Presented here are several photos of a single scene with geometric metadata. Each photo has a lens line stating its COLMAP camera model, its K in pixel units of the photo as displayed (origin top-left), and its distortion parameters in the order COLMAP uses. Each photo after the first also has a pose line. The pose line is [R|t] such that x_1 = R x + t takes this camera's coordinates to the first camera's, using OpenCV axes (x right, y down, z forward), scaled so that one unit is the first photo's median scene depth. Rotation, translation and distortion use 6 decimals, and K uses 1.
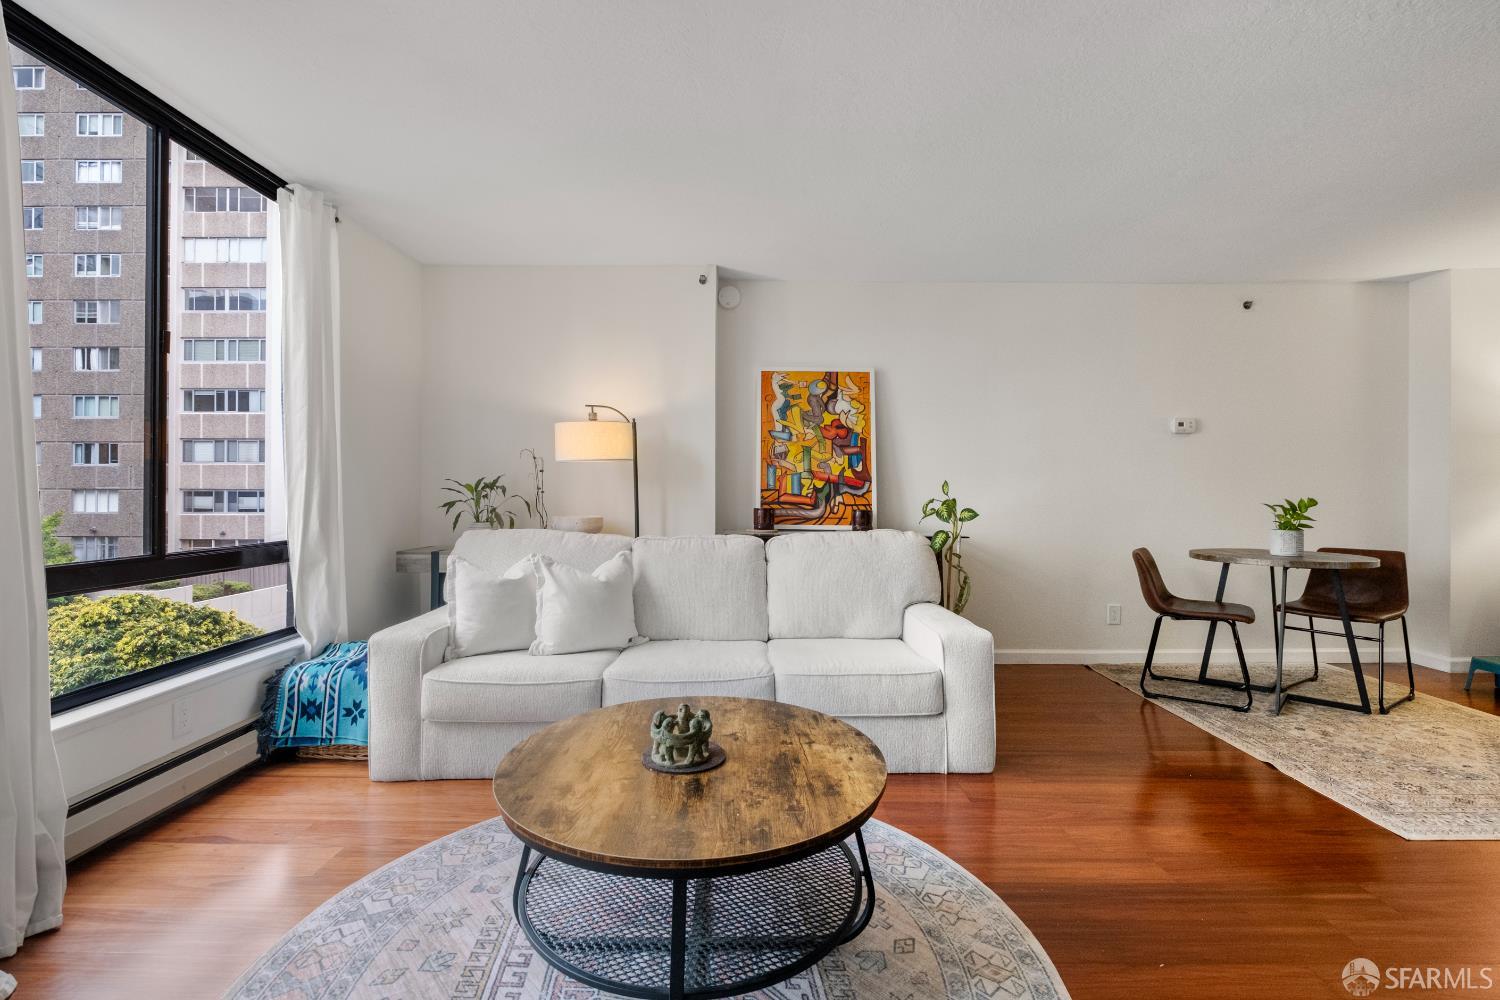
lens RADIAL K [[660.9, 0, 774.2], [0, 660.9, 487.7], [0, 0, 1]] dist [0.000250, -0.002318]
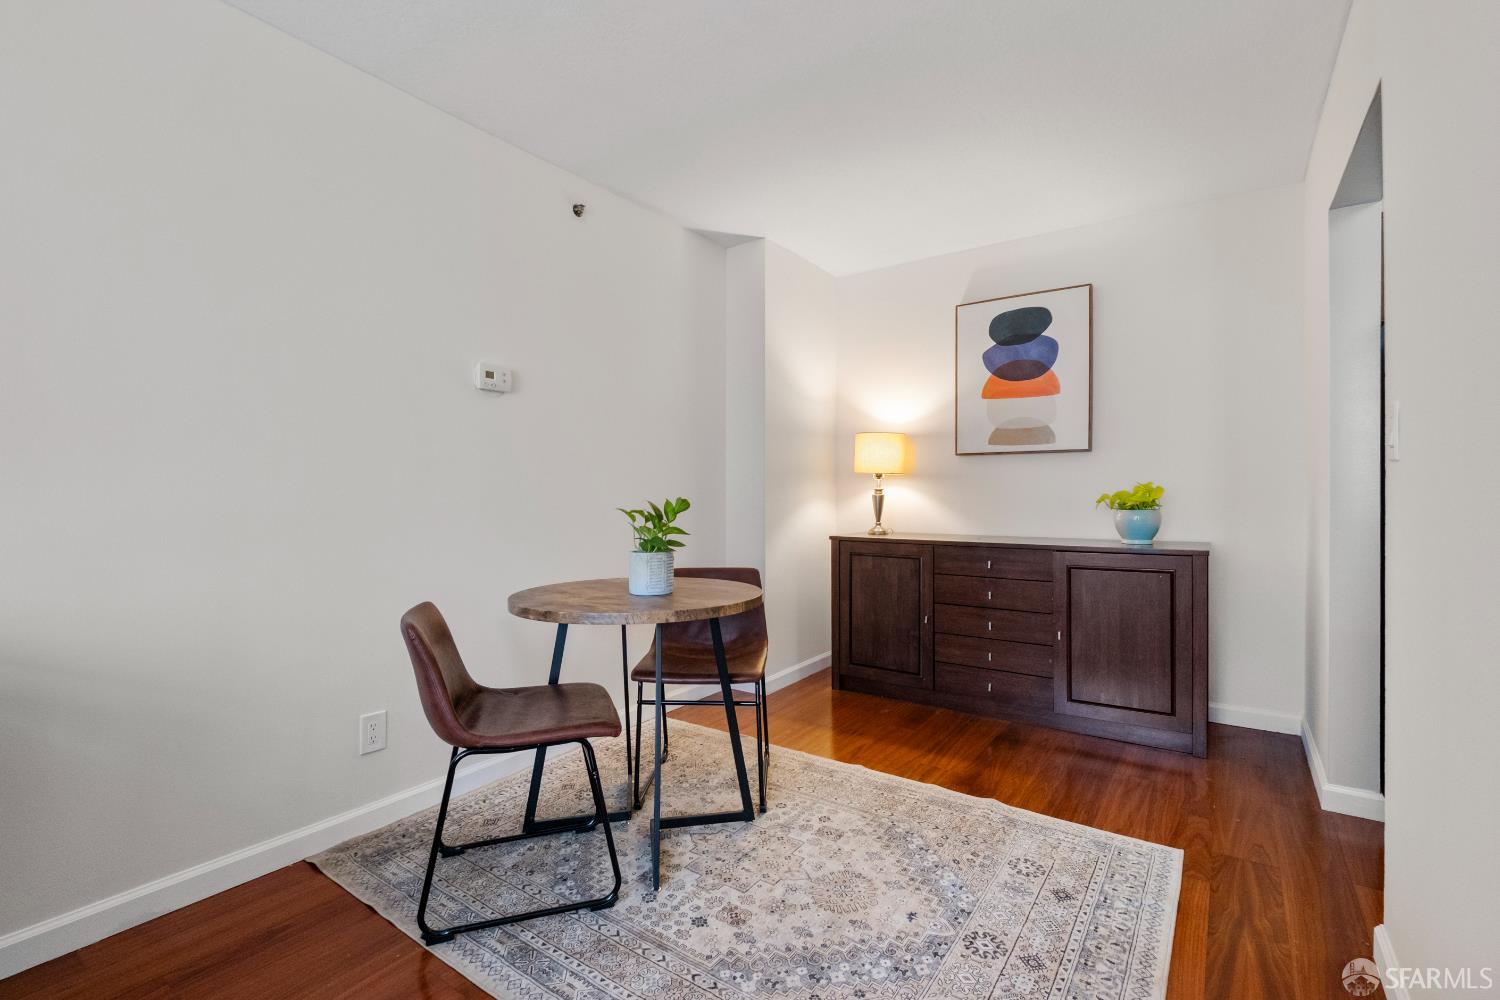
lens RADIAL K [[660.9, 0, 747.3], [0, 660.9, 495.2], [0, 0, 1]] dist [0.000250, -0.002318]
pose [[0.593783, -0.010313, 0.804559, 0.327826], [0.004609, 0.999945, 0.009417, 0.006529], [-0.804612, -0.001884, 0.593798, 0.549685]]
